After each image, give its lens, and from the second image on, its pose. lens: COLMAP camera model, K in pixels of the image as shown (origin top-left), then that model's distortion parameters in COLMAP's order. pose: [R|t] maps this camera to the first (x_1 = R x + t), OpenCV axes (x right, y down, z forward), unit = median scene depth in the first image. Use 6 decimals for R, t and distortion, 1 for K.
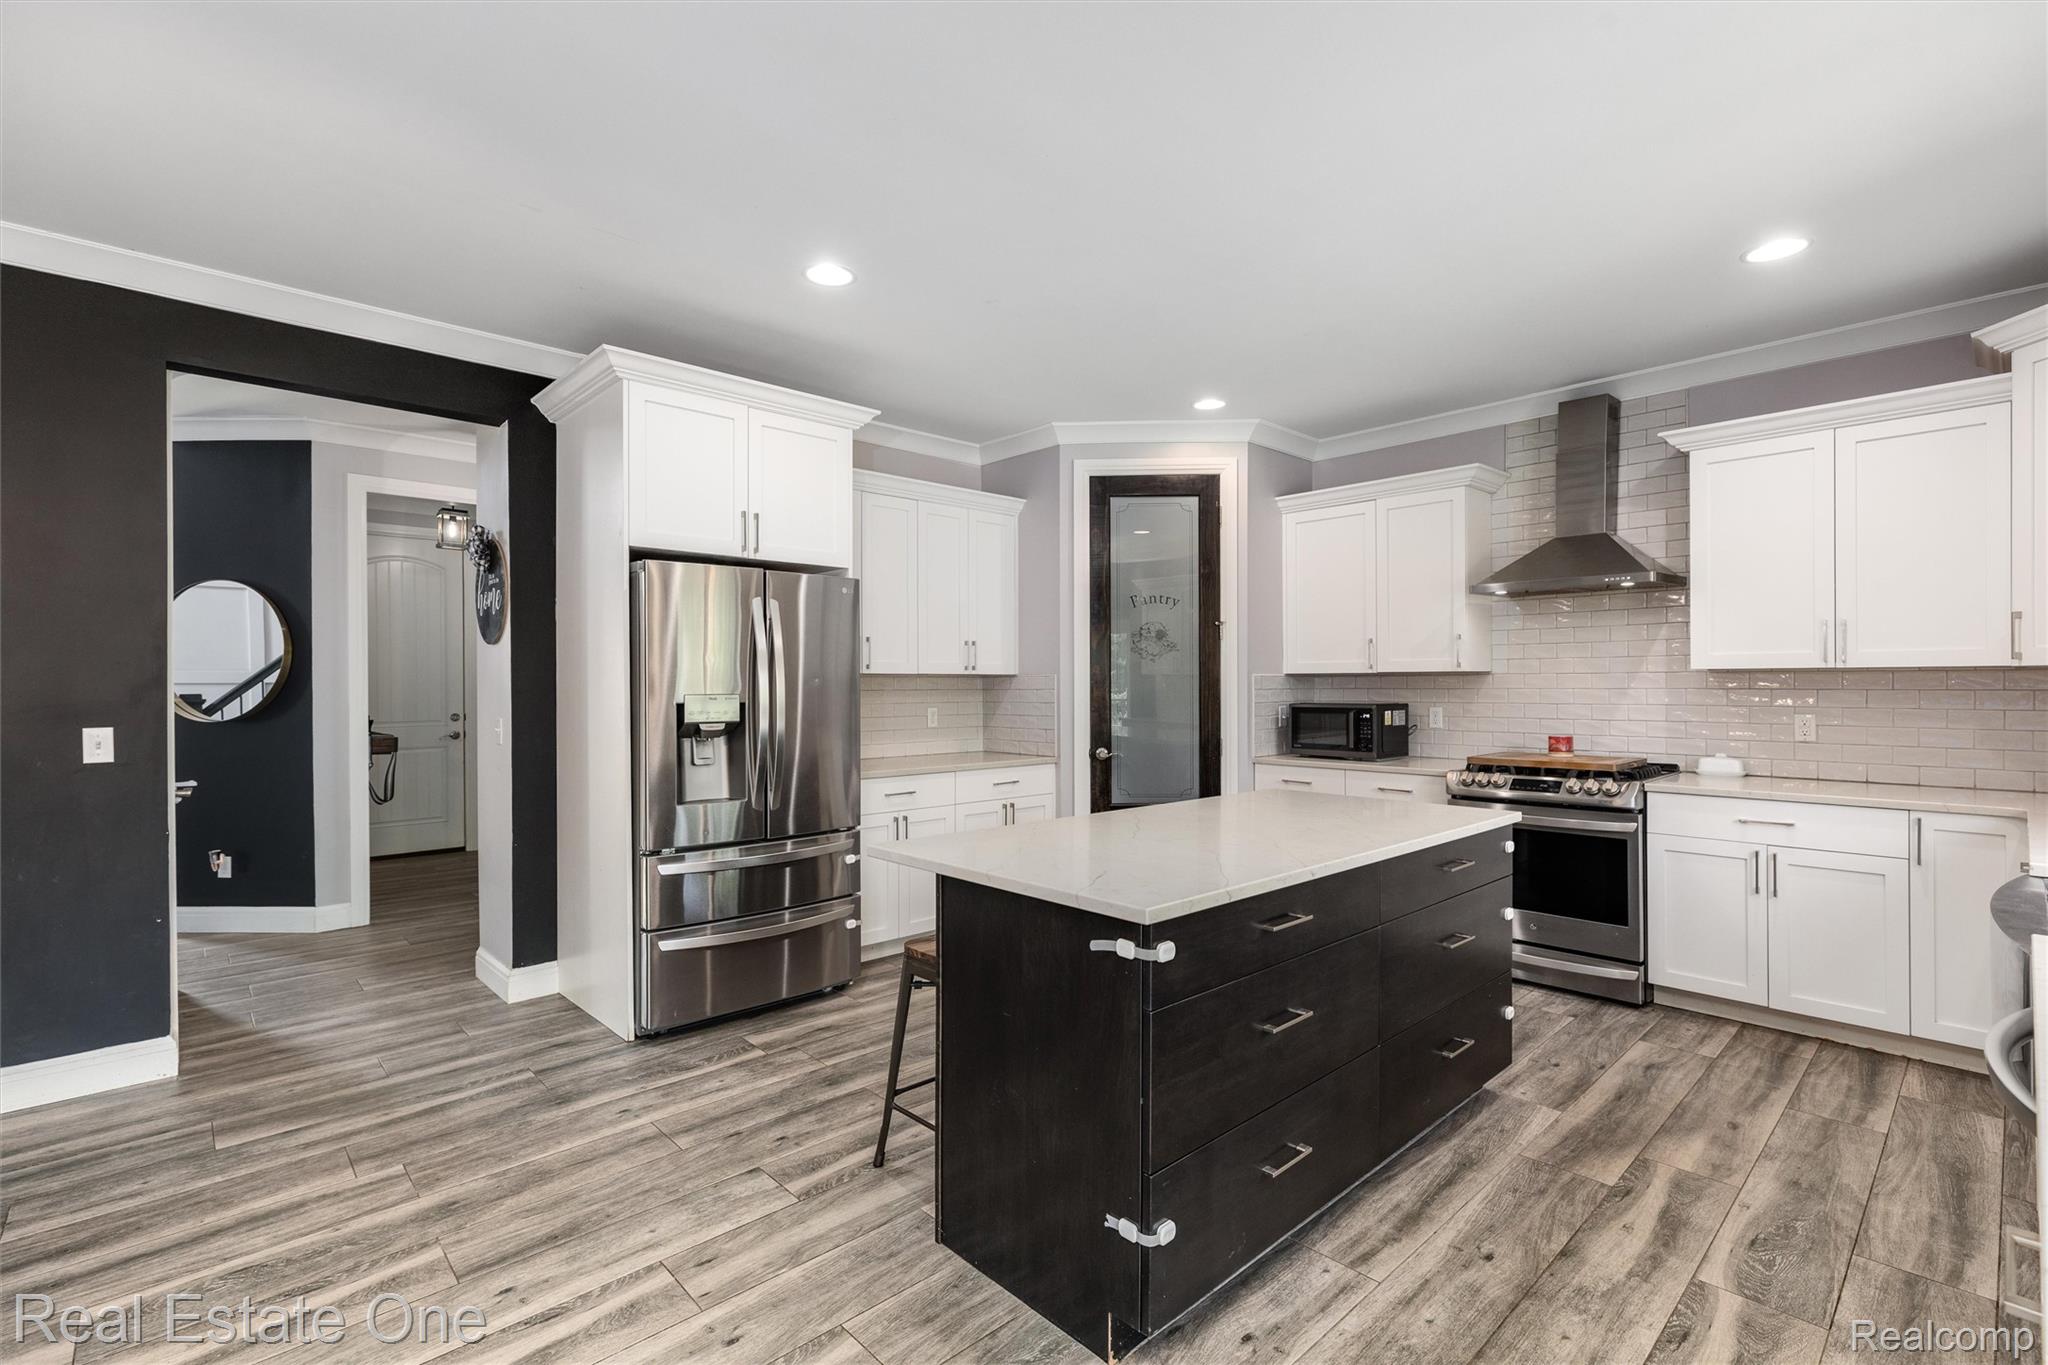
lens RADIAL K [[923.7, 0, 1024.0], [0, 923.7, 682.5], [0, 0, 1]] dist [0.007355, 0.000168]
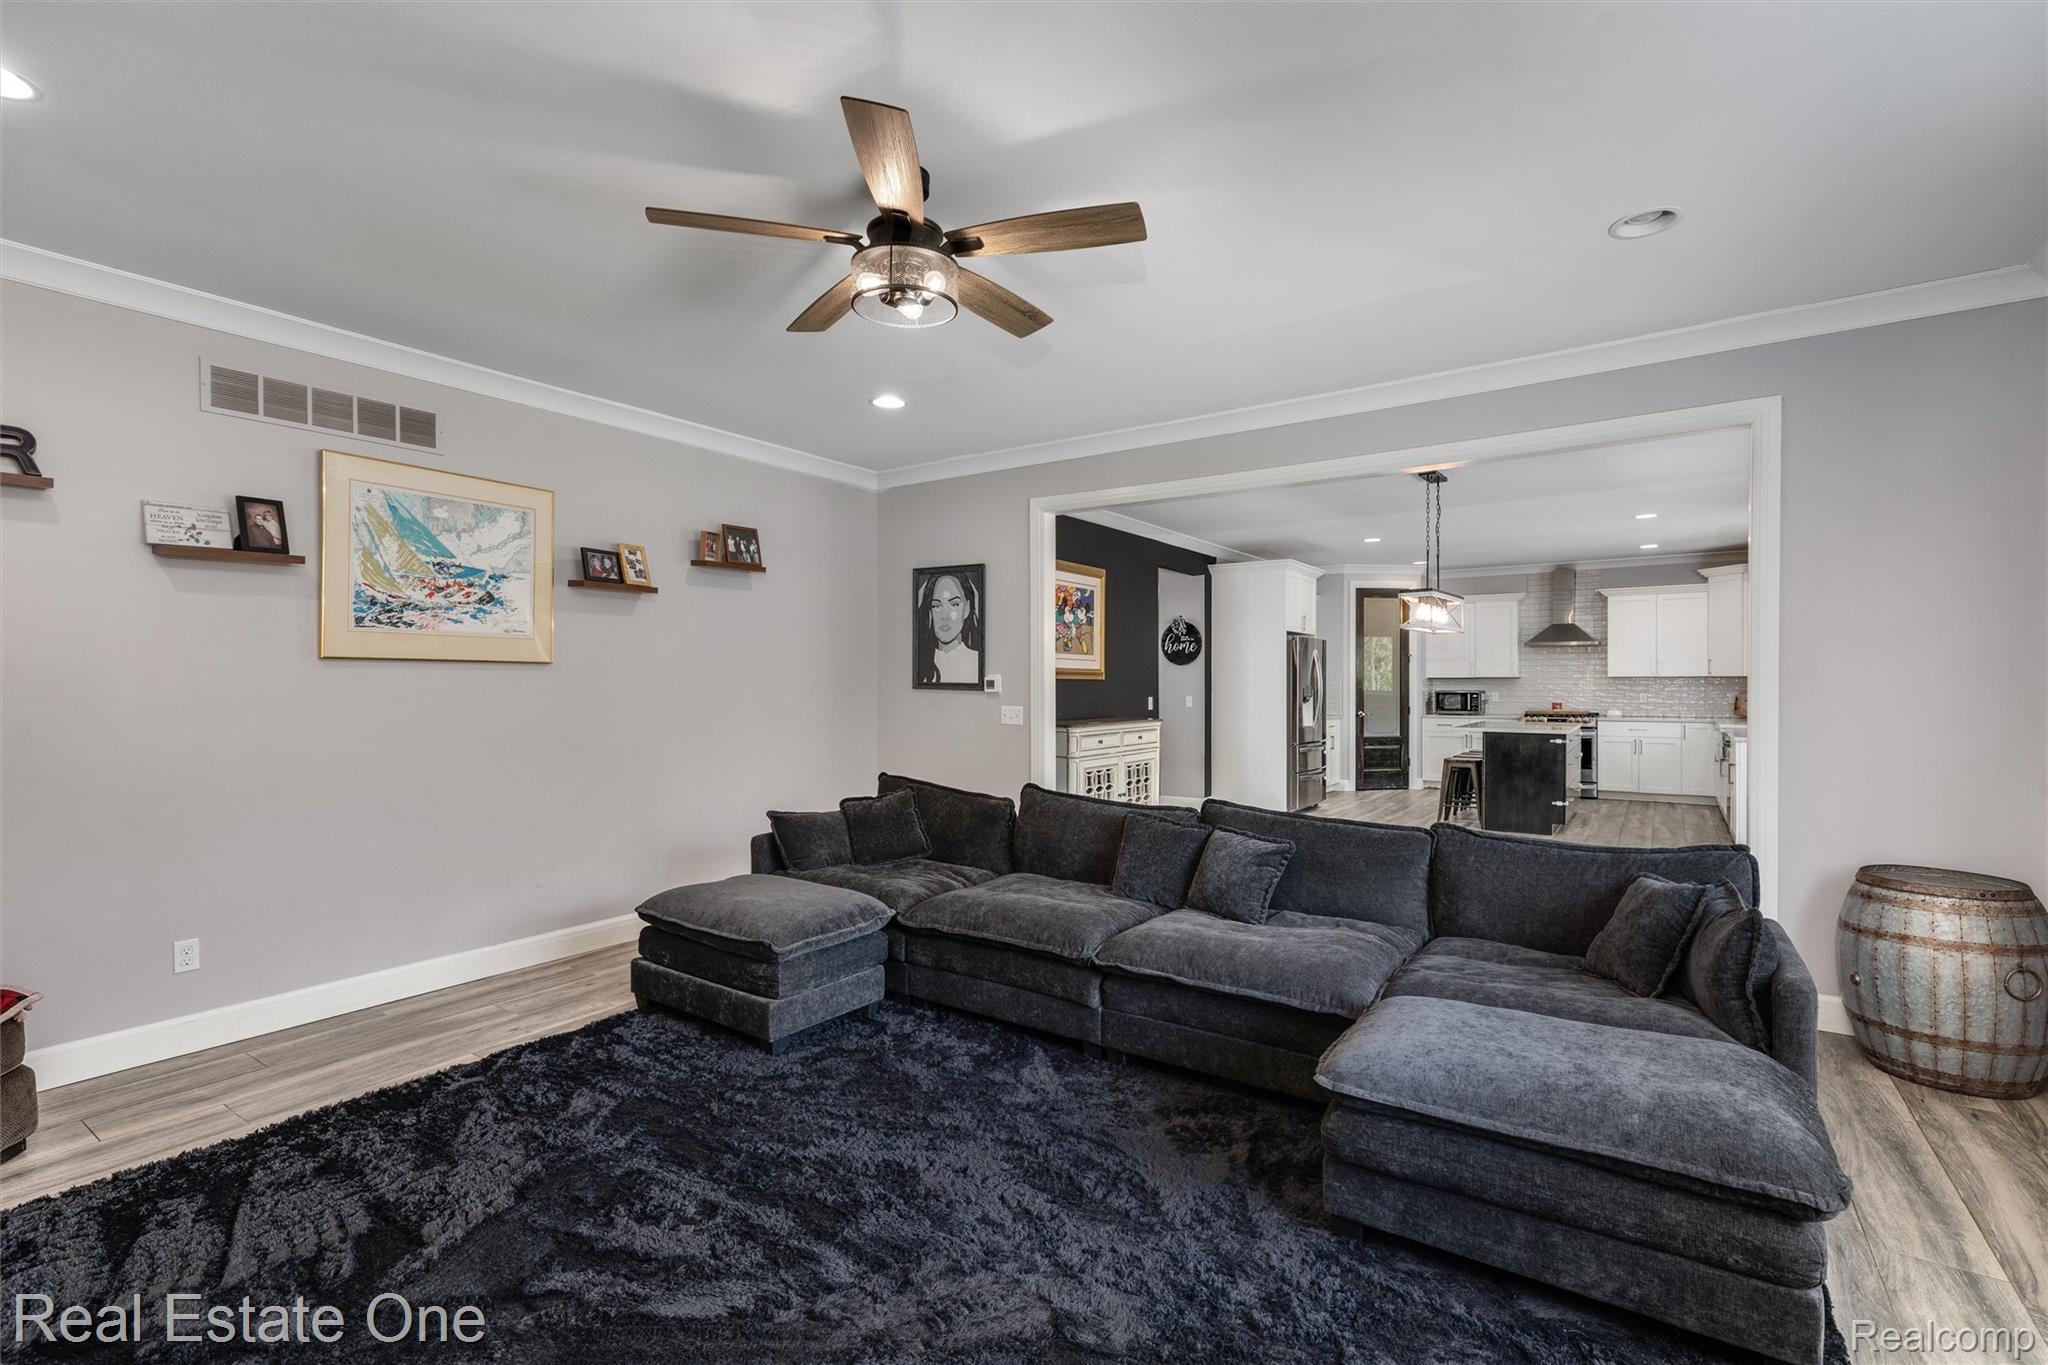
lens RADIAL K [[907.7, 0, 1025.8], [0, 907.7, 690.7], [0, 0, 1]] dist [0.000716, 0.000110]
pose [[0.978130, -0.001874, 0.207985, -1.384768], [0.000471, 0.999977, 0.006793, 0.007574], [-0.207993, -0.006547, 0.978108, -1.148917]]
